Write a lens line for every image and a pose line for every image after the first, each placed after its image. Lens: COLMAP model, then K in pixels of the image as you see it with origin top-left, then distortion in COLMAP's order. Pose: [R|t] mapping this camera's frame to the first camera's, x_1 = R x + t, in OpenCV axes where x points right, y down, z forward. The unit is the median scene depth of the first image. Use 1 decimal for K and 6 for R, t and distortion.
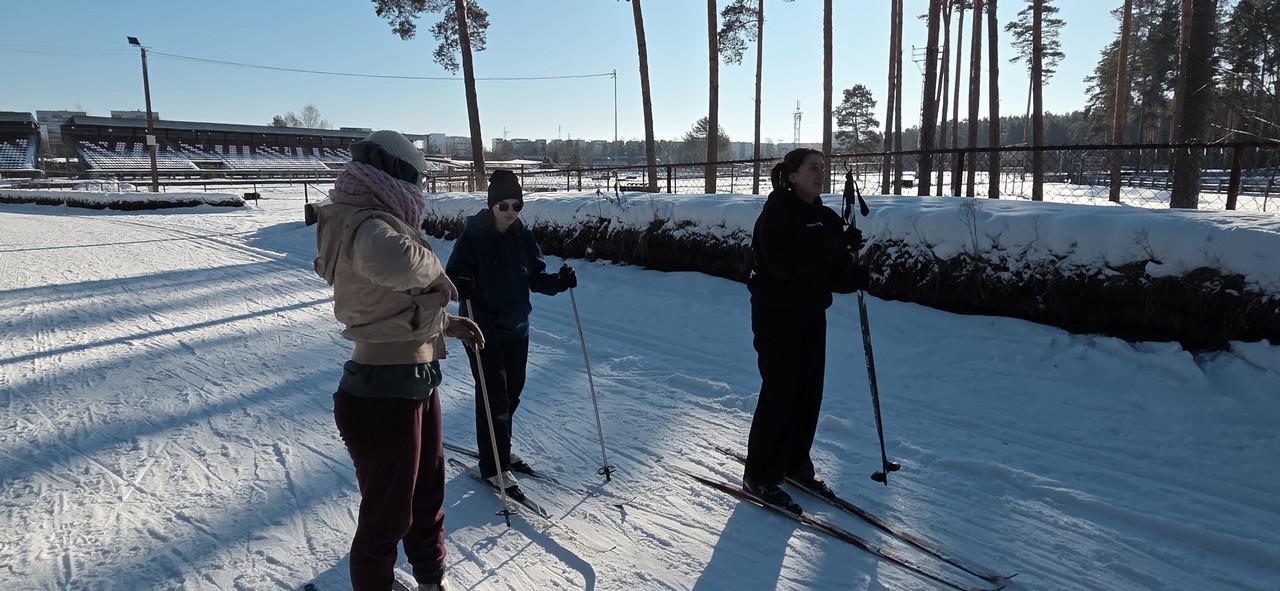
lens RADIAL K [[807.1, 0, 640.0], [0, 807.1, 295.5], [0, 0, 1]] dist [0.000082, -0.000949]
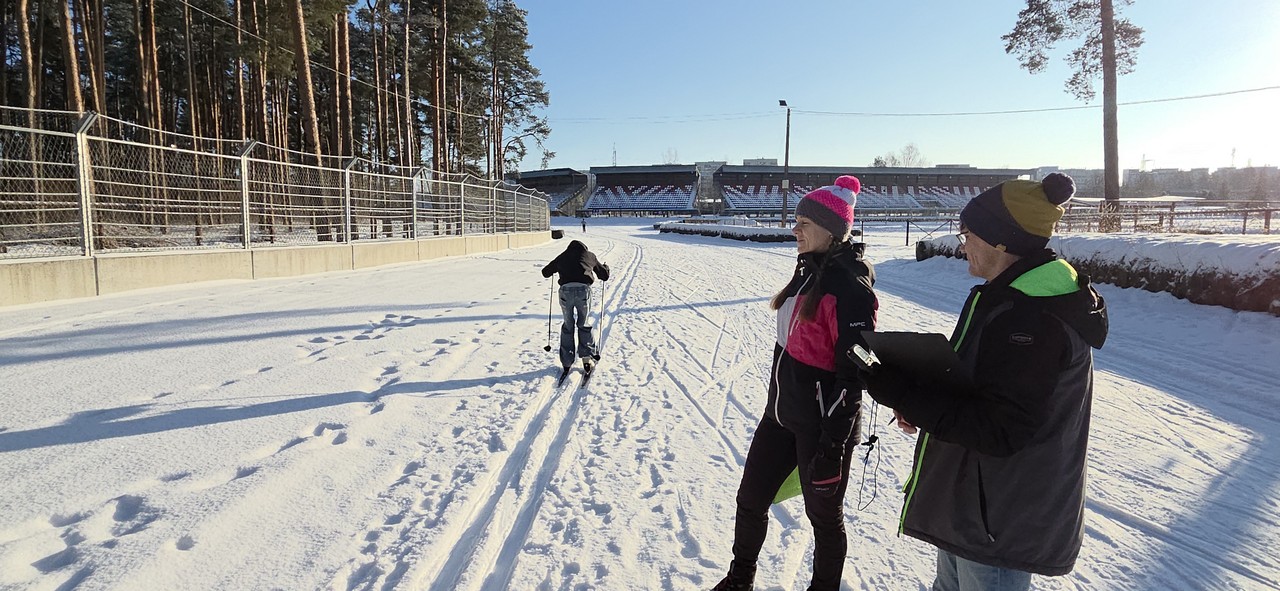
lens RADIAL K [[693.9, 0, 639.8], [0, 693.9, 279.8], [0, 0, 1]] dist [0.001269, 0.000036]
pose [[0.690626, 0.072188, -0.719600, -0.007239], [-0.111494, 0.993738, -0.007316, -0.021008], [0.714566, 0.085284, 0.694350, 0.148252]]
